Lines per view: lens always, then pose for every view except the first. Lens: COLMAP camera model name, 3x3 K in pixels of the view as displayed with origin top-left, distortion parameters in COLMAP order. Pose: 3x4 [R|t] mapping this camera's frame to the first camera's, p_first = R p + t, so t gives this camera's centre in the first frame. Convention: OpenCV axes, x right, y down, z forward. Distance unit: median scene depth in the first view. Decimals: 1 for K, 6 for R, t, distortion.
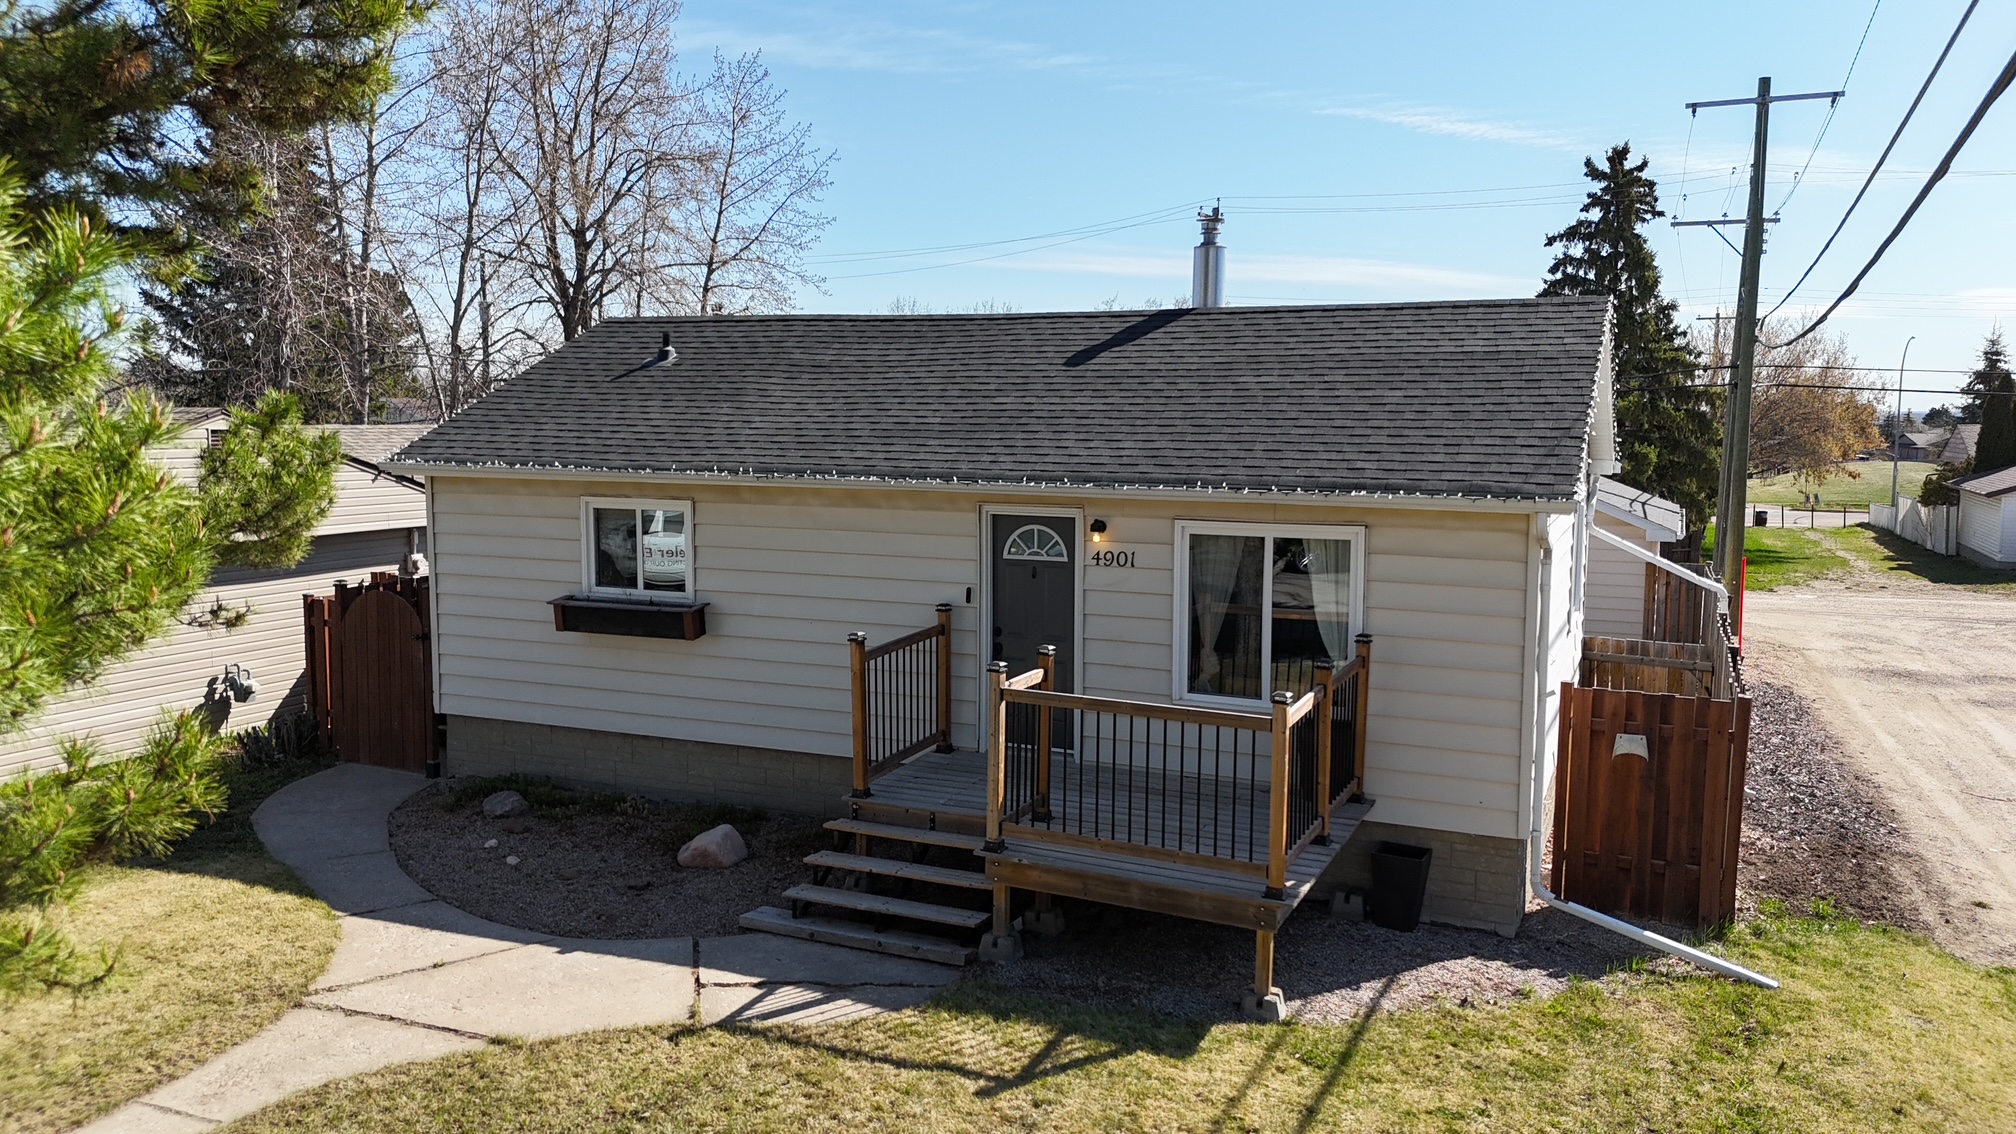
lens RADIAL K [[1471.6, 0, 1010.4], [0, 1471.6, 558.2], [0, 0, 1]] dist [0.077460, -0.087229]
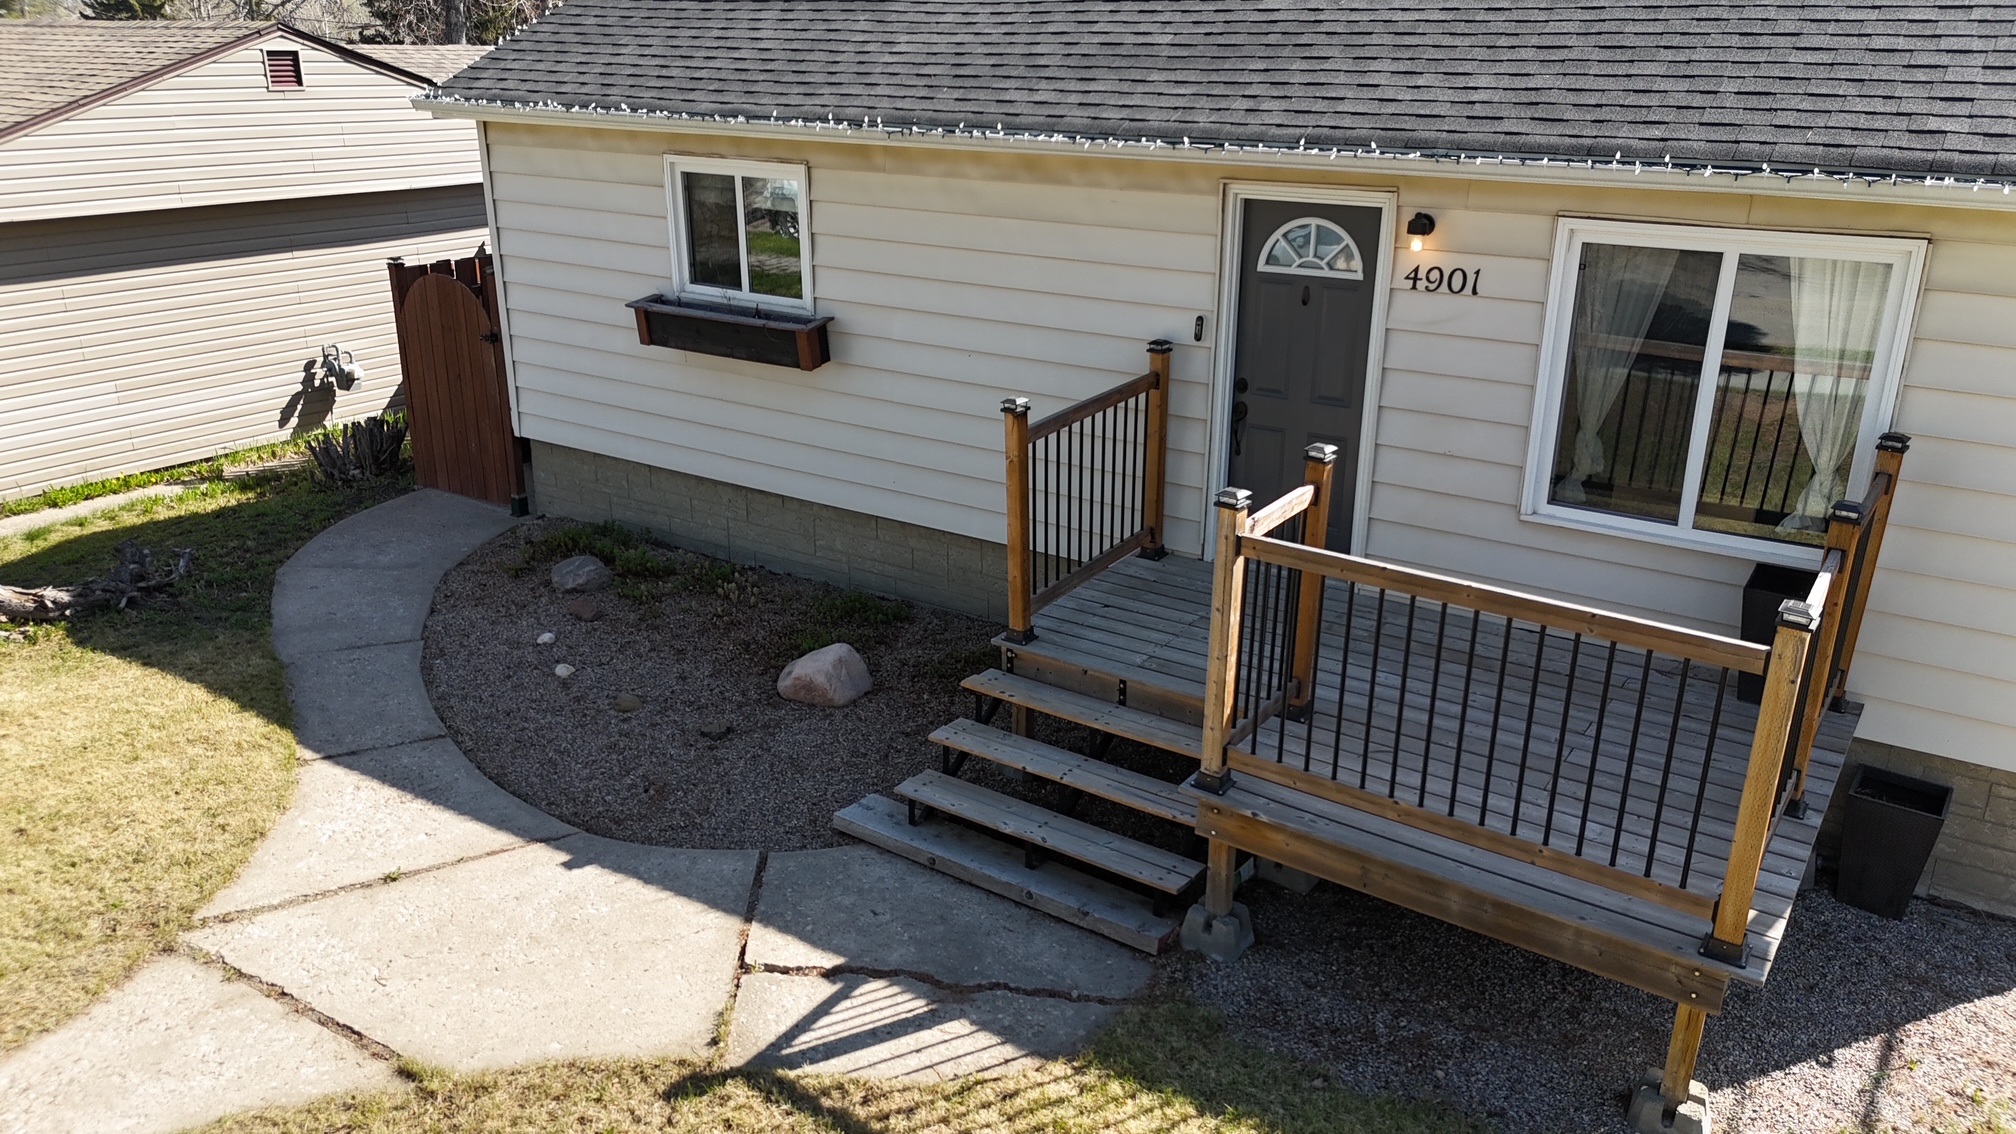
lens RADIAL K [[1471.6, 0, 1009.2], [0, 1471.6, 564.4], [0, 0, 1]] dist [0.077460, -0.087229]
pose [[0.985597, 0.056590, -0.159359, -0.001837], [-0.016153, 0.969542, 0.244393, -0.033624], [0.168335, -0.238299, 0.956492, 0.362571]]
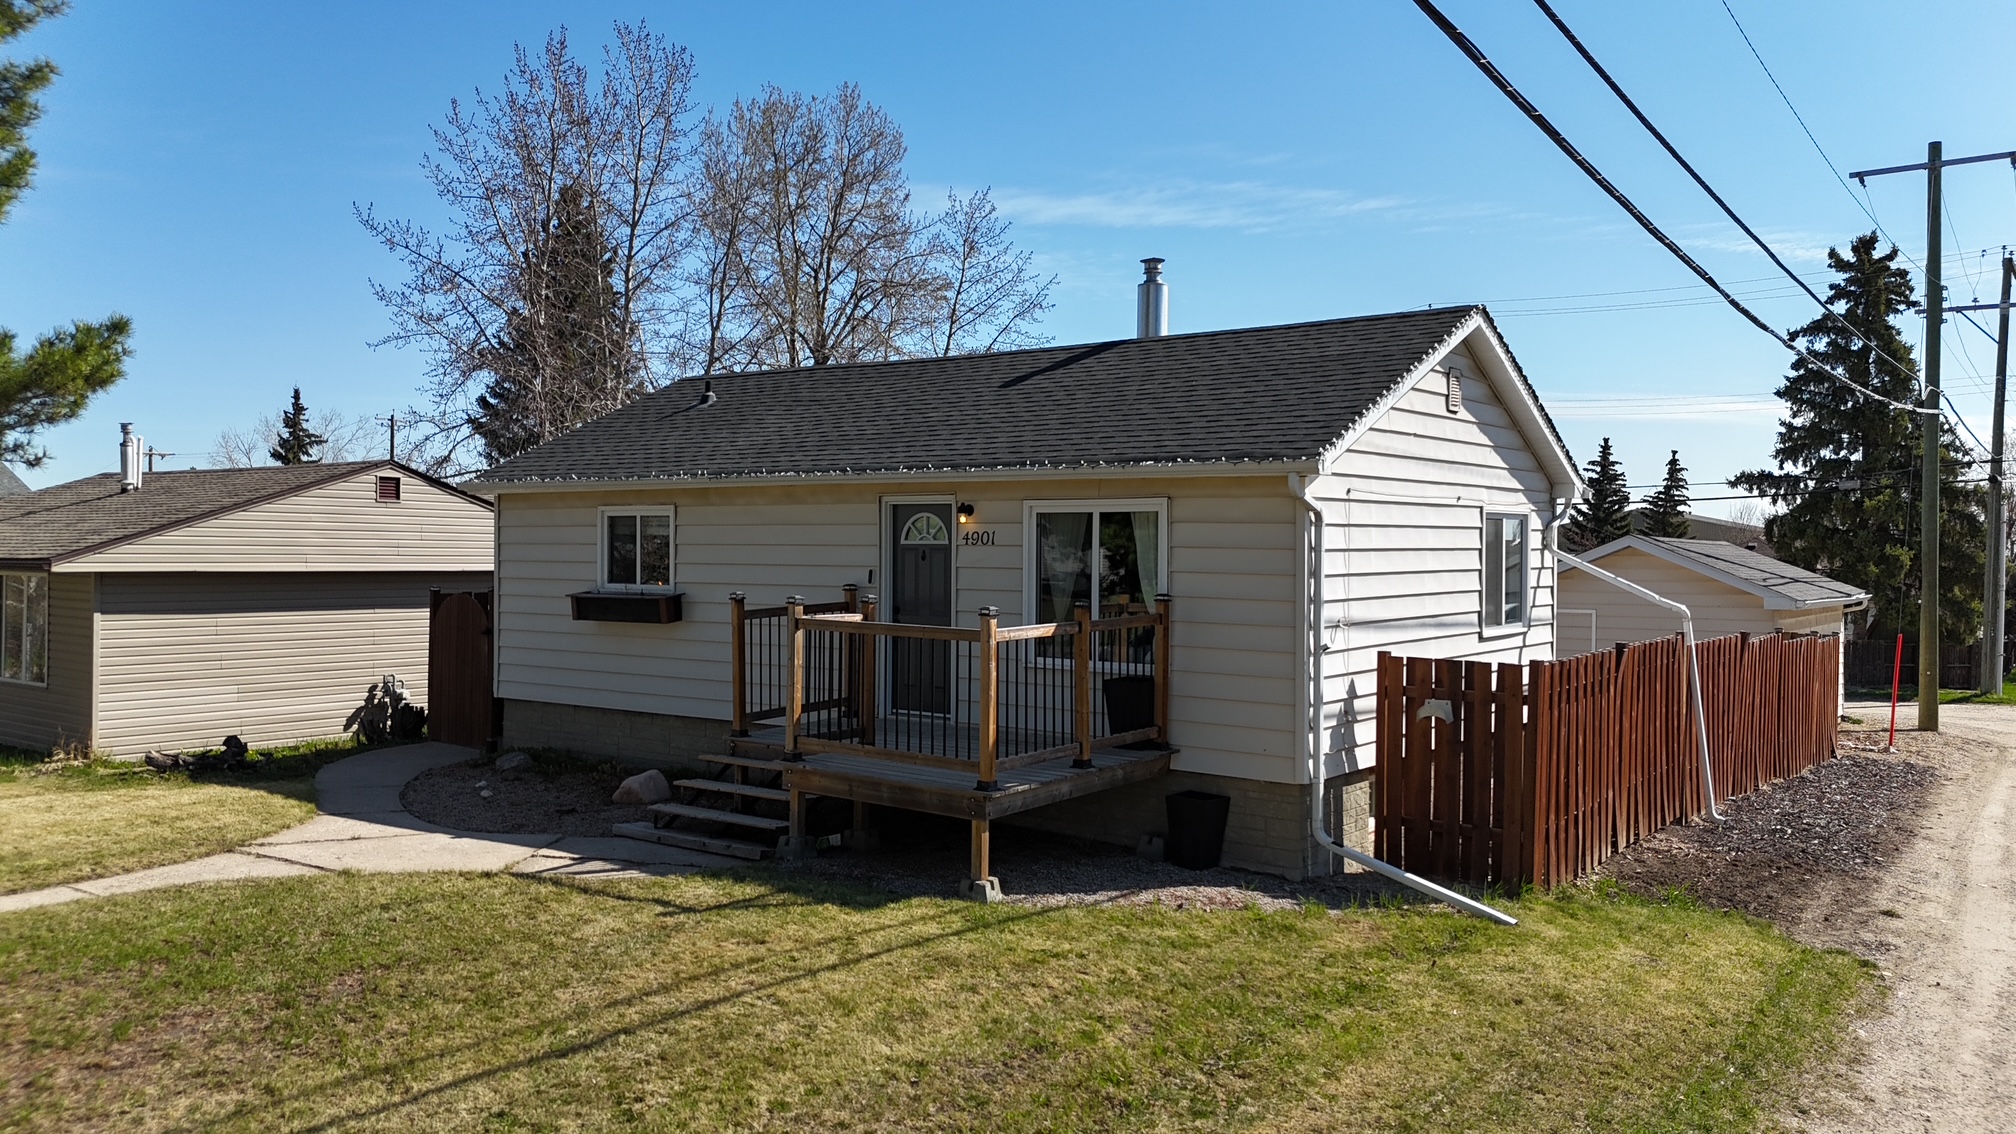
lens RADIAL K [[1471.6, 0, 1006.5], [0, 1471.6, 551.6], [0, 0, 1]] dist [0.077460, -0.087229]
pose [[0.975467, 0.002199, -0.220134, 0.347812], [-0.024595, 0.994778, -0.099050, 0.124521], [0.218767, 0.102034, 0.970428, -0.083708]]
